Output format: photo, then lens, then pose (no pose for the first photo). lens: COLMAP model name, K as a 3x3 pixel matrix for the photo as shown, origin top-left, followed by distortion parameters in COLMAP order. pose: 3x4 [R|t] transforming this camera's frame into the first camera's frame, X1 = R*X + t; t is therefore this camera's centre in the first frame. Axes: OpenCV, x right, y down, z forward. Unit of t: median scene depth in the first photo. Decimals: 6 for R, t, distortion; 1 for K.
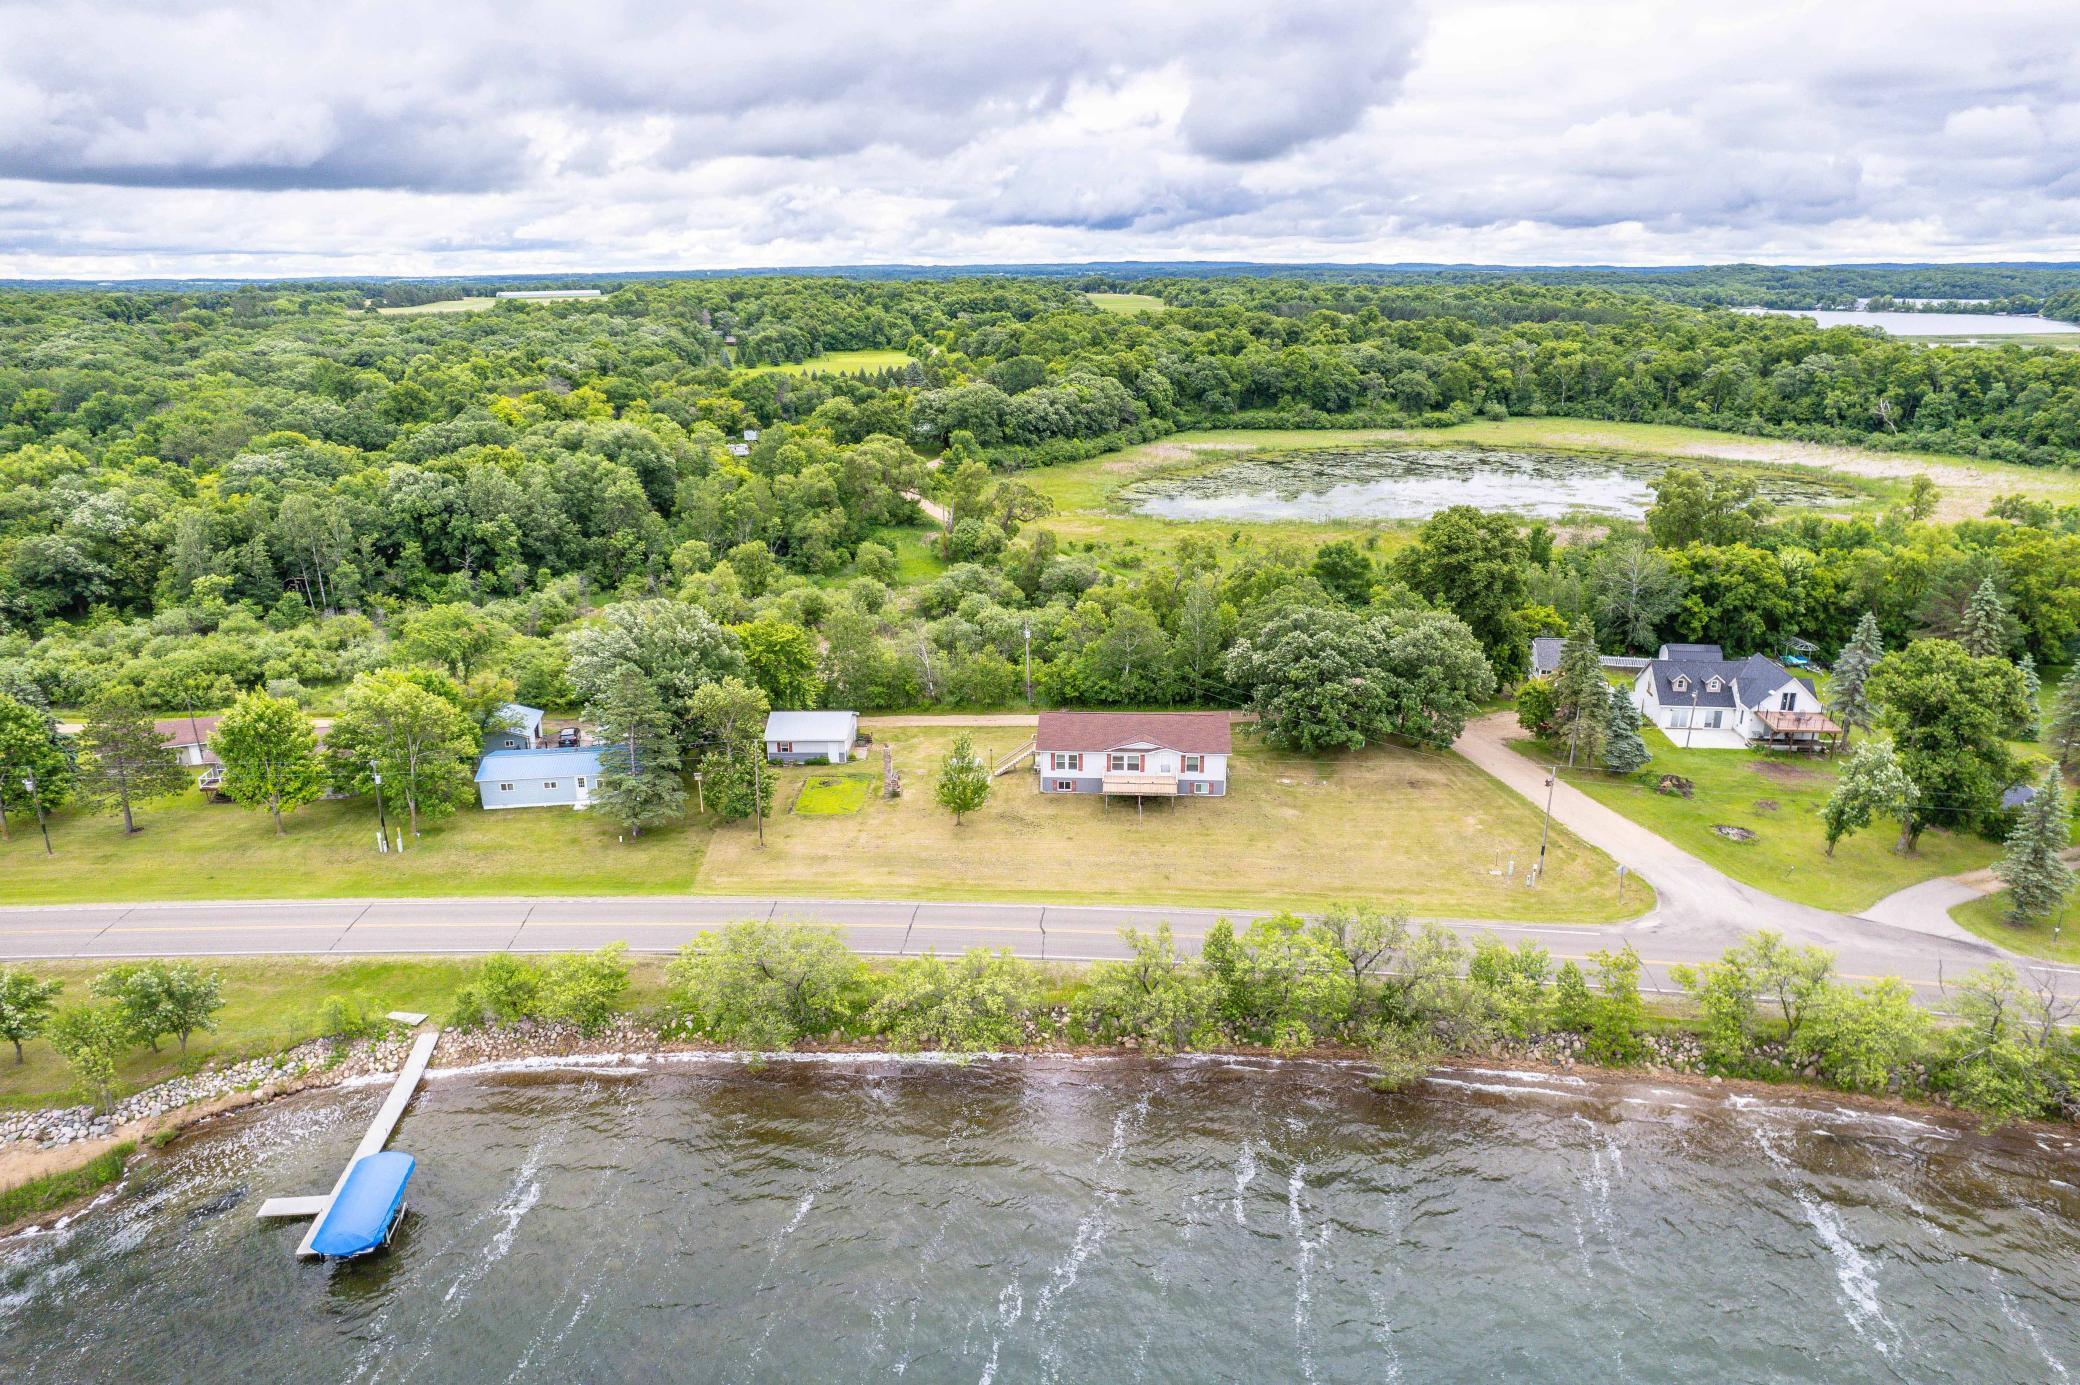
lens RADIAL K [[1333.2, 0, 1047.7], [0, 1333.2, 698.4], [0, 0, 1]] dist [-0.068657, 0.057127]
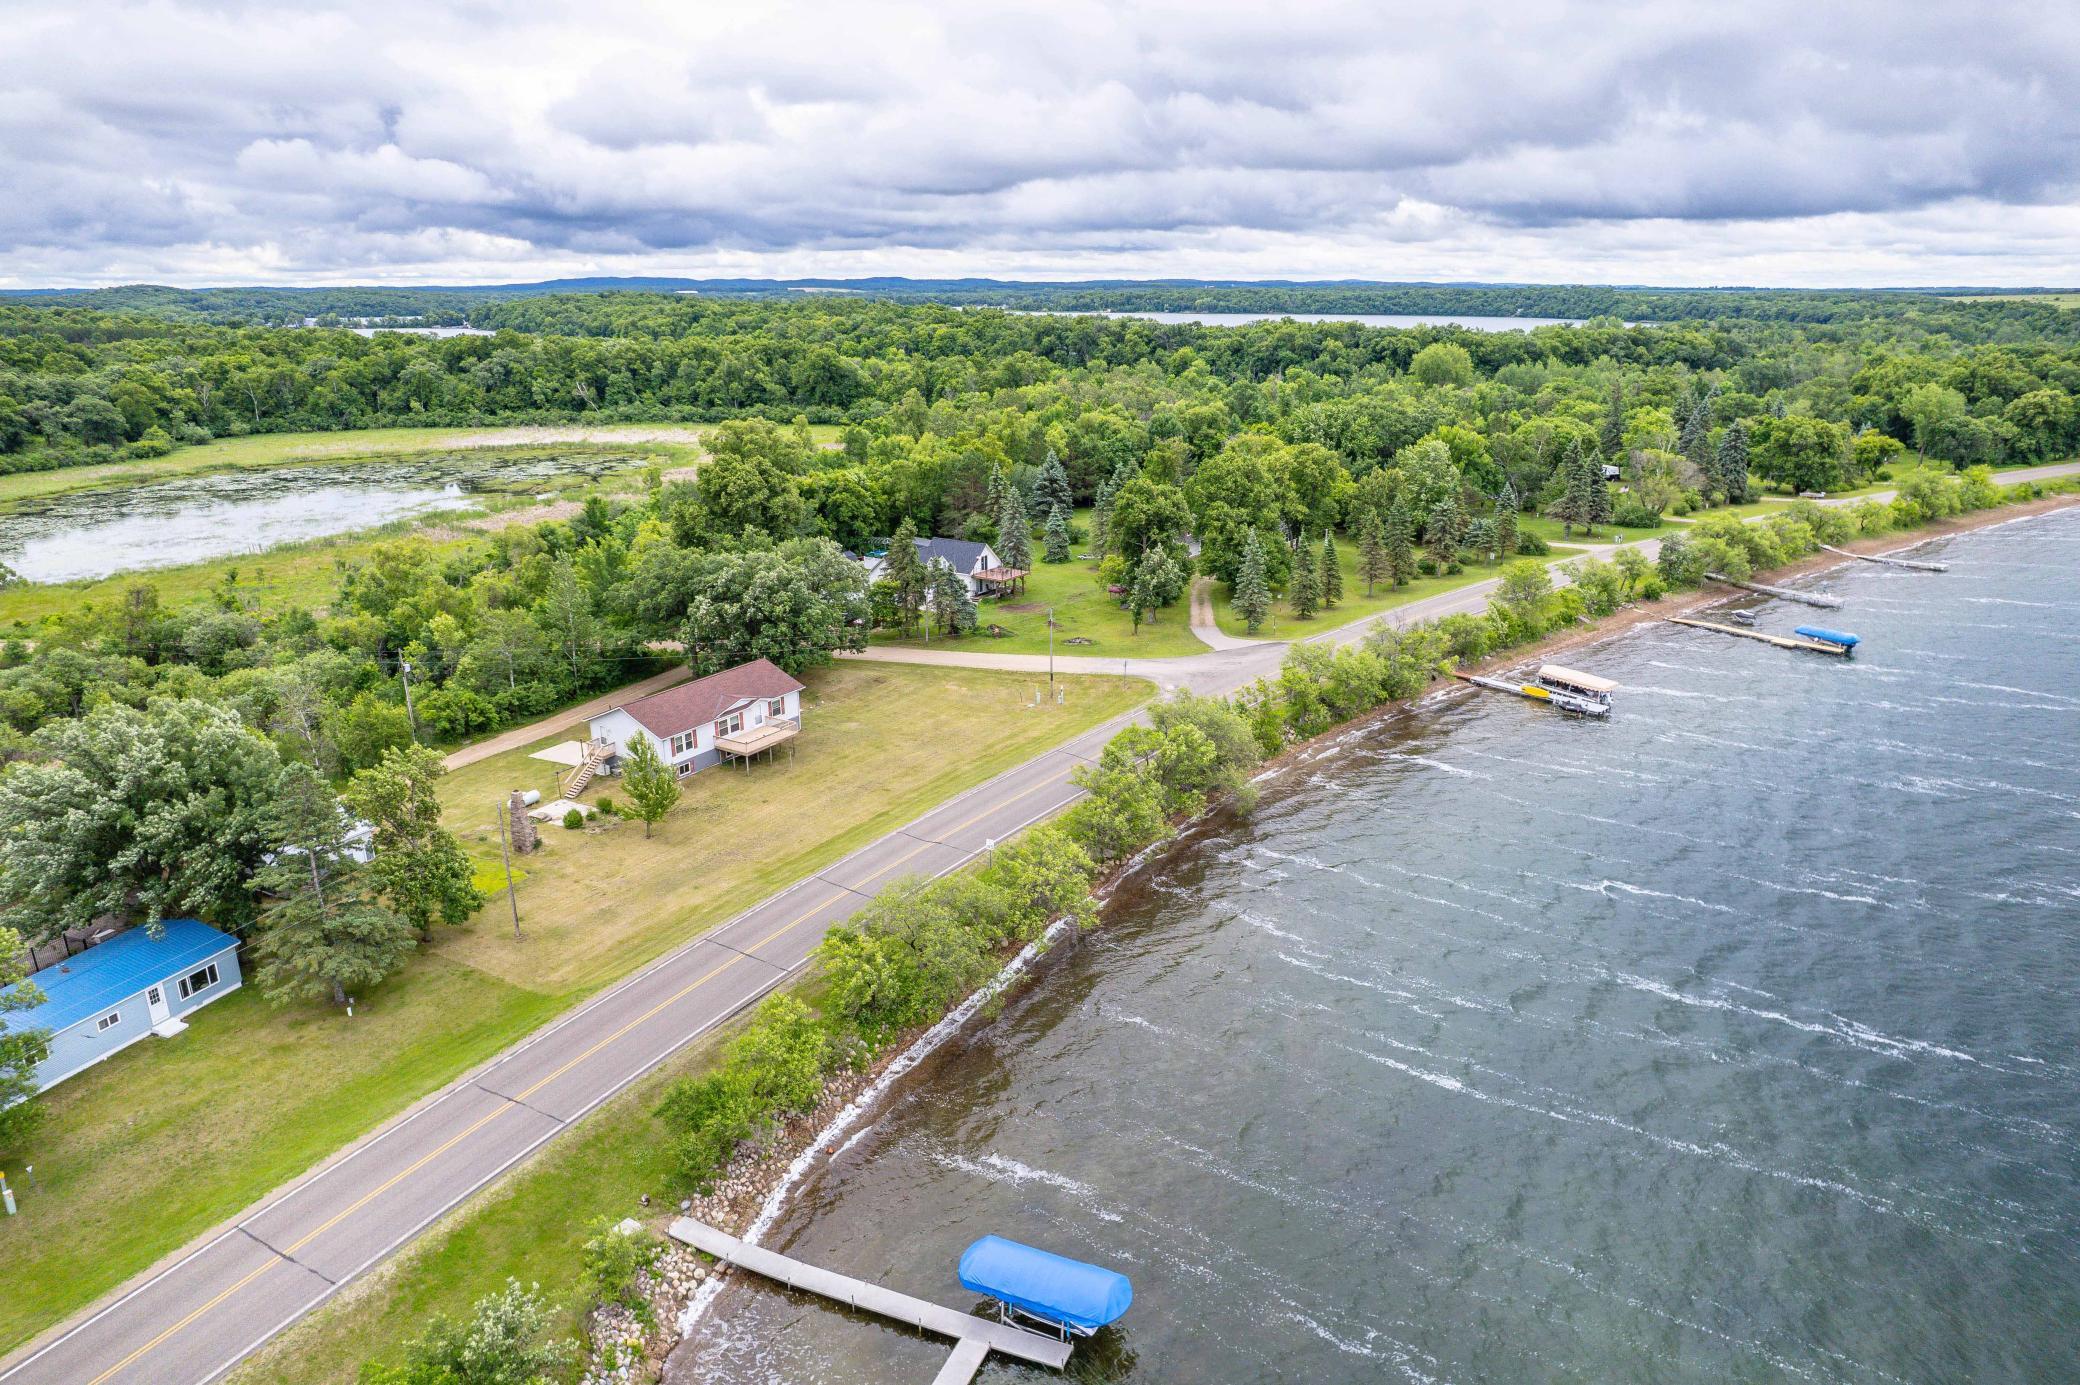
lens RADIAL K [[1333.2, 0, 1047.7], [0, 1333.2, 698.4], [0, 0, 1]] dist [-0.068657, 0.057127]
pose [[0.472894, -0.260235, 0.841813, -0.392701], [0.274566, 0.951343, 0.139855, -0.025974], [-0.837248, 0.164997, 0.521336, 0.178978]]
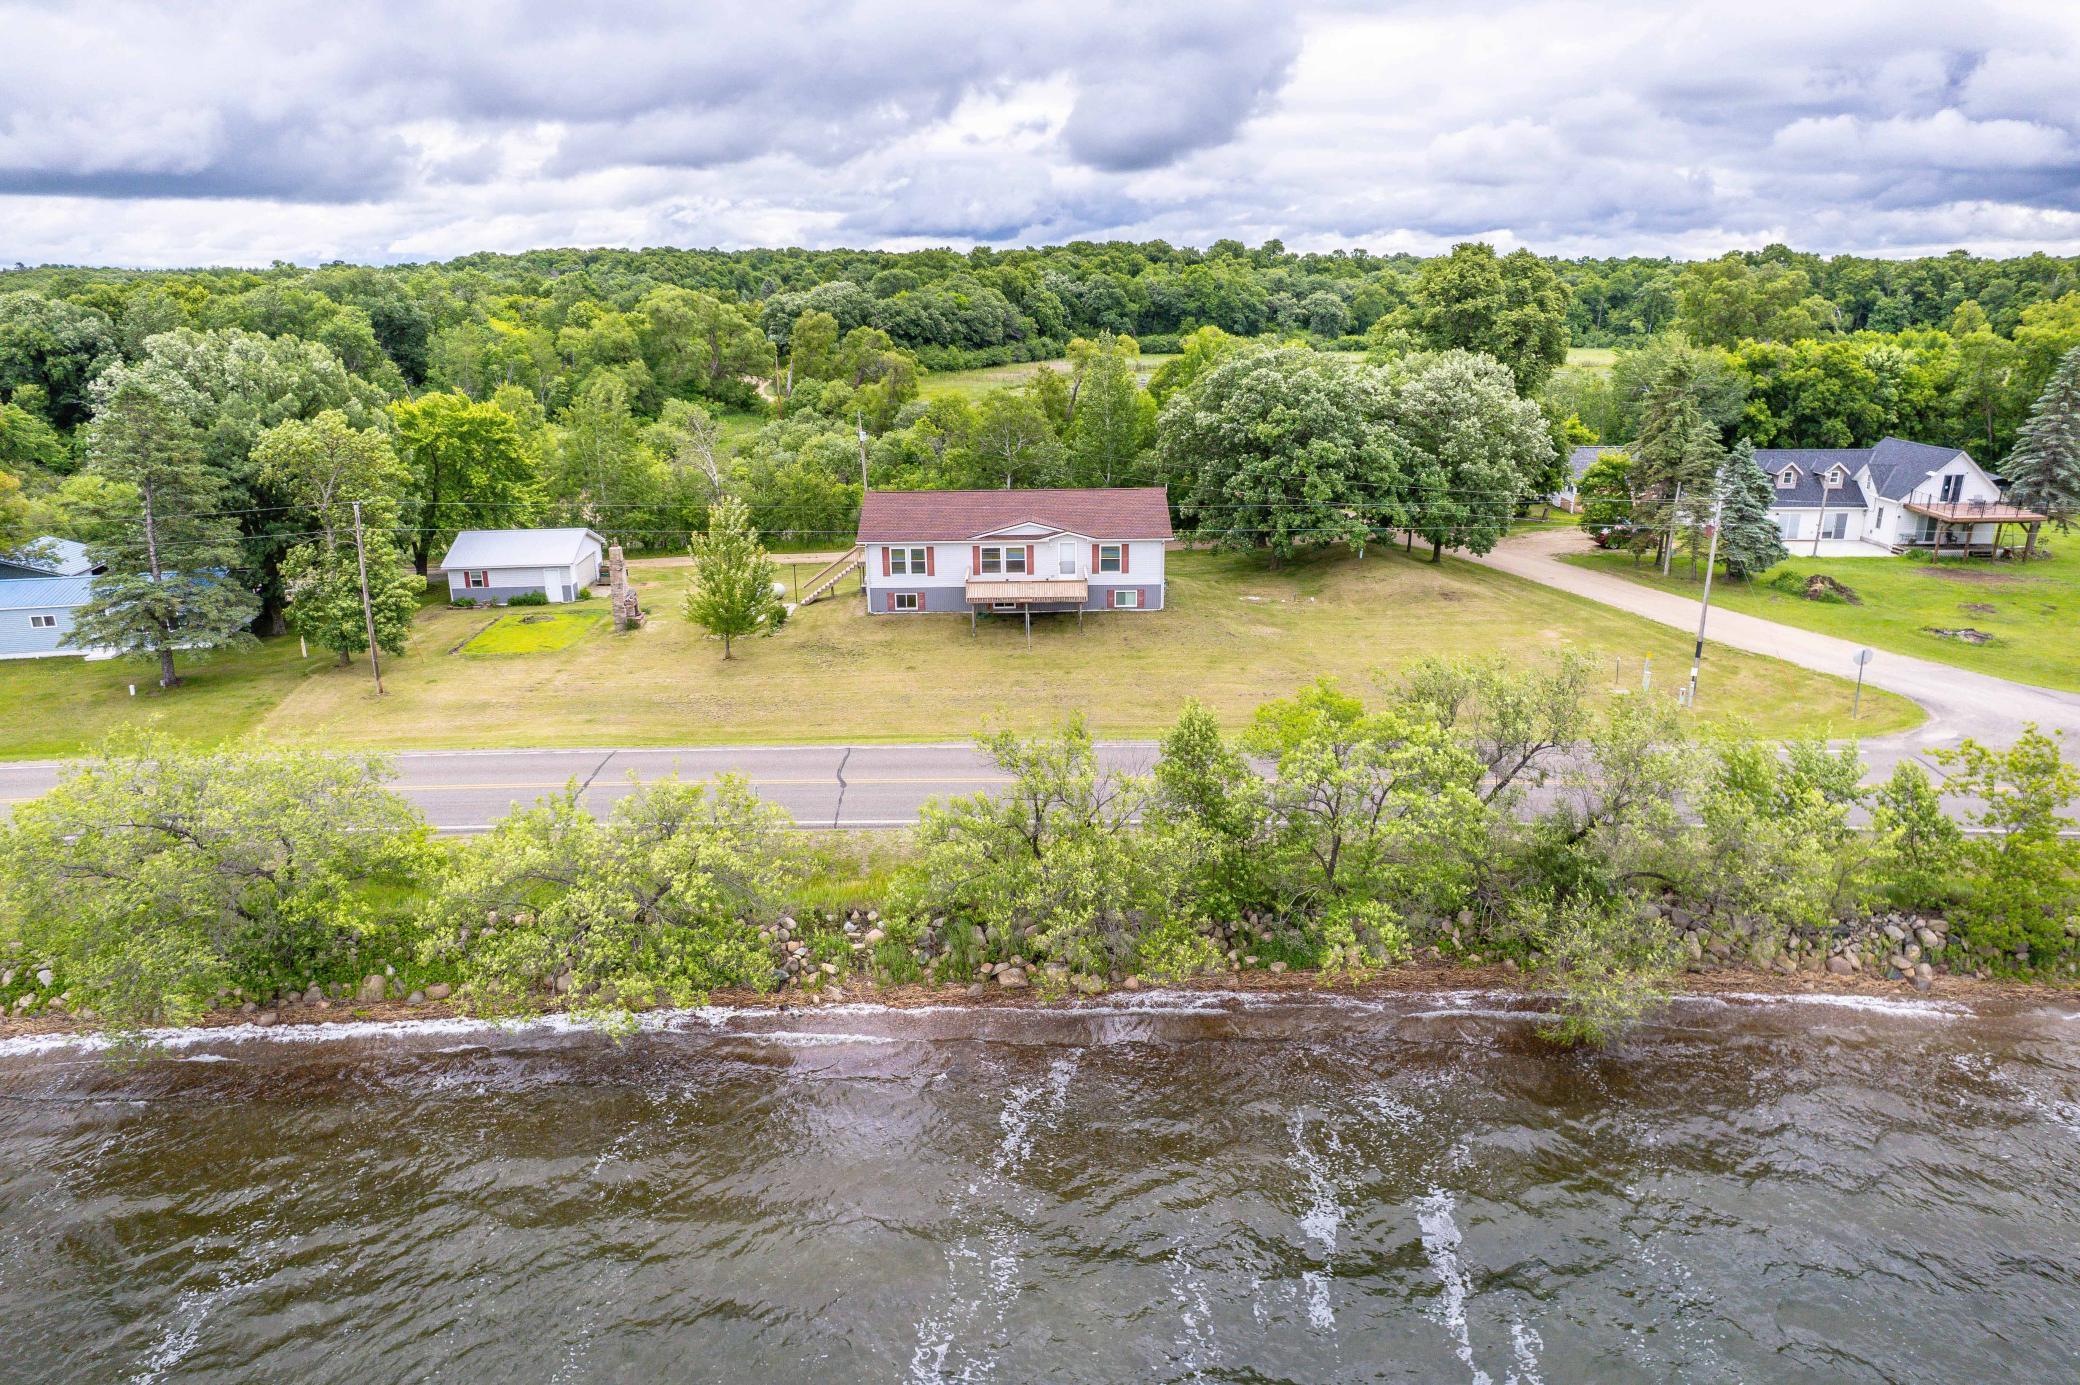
lens RADIAL K [[1333.2, 0, 1047.7], [0, 1333.2, 698.4], [0, 0, 1]] dist [-0.068657, 0.057127]
pose [[0.996784, -0.028632, 0.074845, 0.018845], [0.029363, 0.999531, -0.008680, 0.072521], [-0.074561, 0.010850, 0.997157, 0.231304]]
